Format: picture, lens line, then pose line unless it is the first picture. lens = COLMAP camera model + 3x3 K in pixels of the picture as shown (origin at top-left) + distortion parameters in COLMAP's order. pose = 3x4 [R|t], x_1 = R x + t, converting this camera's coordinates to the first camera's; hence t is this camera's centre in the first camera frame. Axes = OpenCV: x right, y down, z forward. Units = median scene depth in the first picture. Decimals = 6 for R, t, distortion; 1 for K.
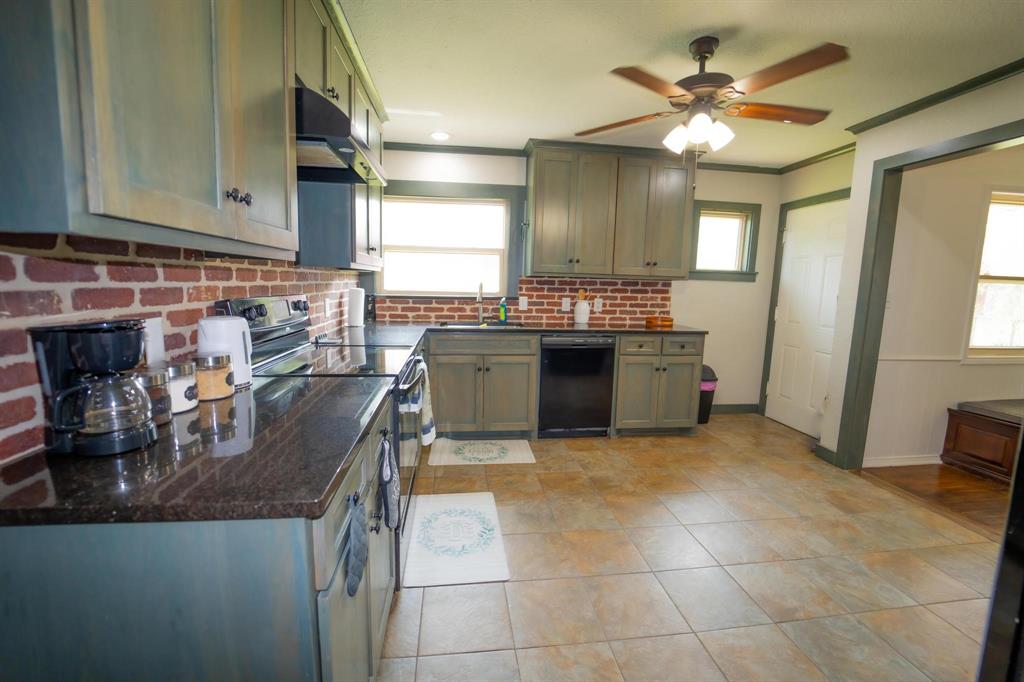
lens RADIAL K [[419.1, 0, 506.8], [0, 419.1, 337.2], [0, 0, 1]] dist [-0.019884, -0.000063]
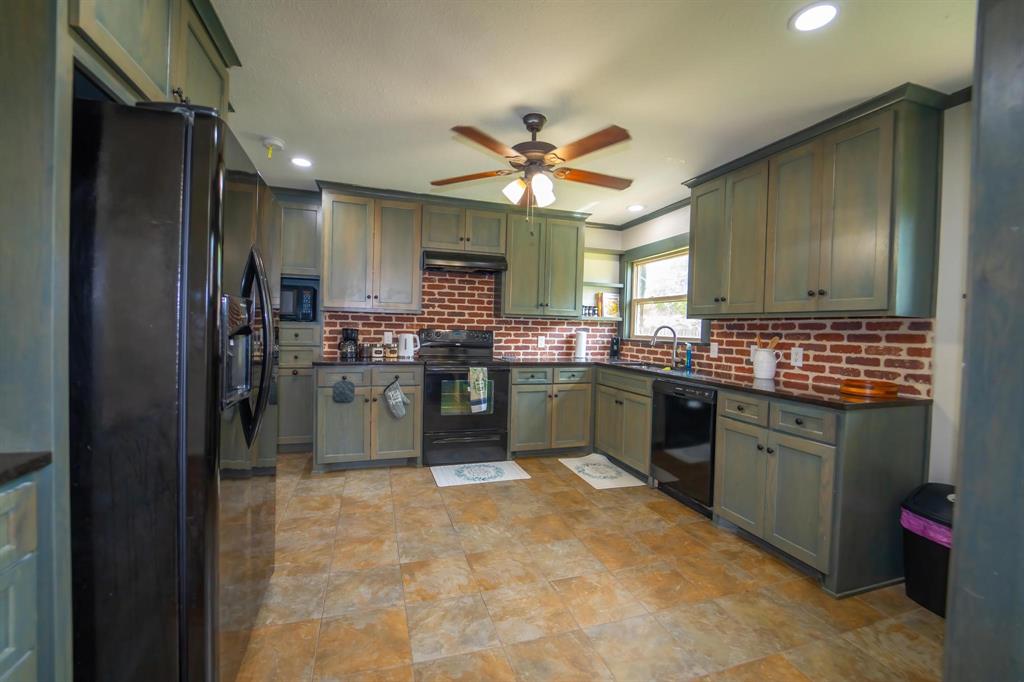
lens RADIAL K [[419.1, 0, 506.8], [0, 419.1, 337.2], [0, 0, 1]] dist [-0.019884, -0.000063]
pose [[0.185447, 0.002253, -0.982652, 0.834633], [-0.150145, 0.988320, -0.026070, -0.018227], [0.971116, 0.152375, 0.183620, 0.400846]]
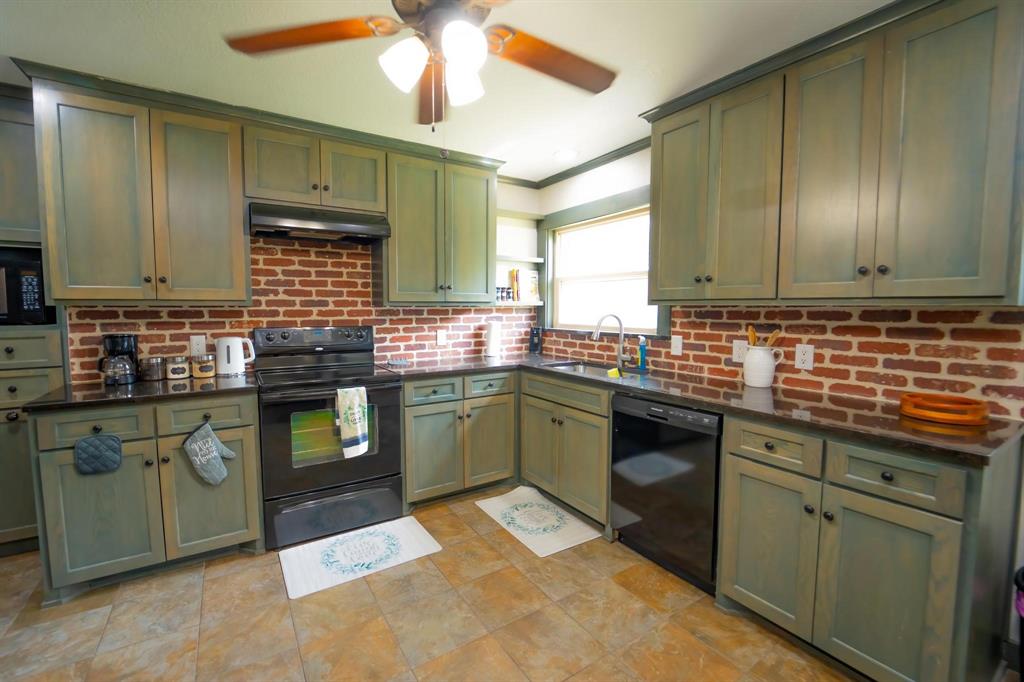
lens RADIAL K [[429.3, 0, 500.4], [0, 429.3, 337.0], [0, 0, 1]] dist [-0.021585, -0.000173]
pose [[0.427198, 0.038729, -0.903328, 0.544983], [-0.108314, 0.994080, -0.008603, -0.057182], [0.897647, 0.101518, 0.428864, 0.442643]]
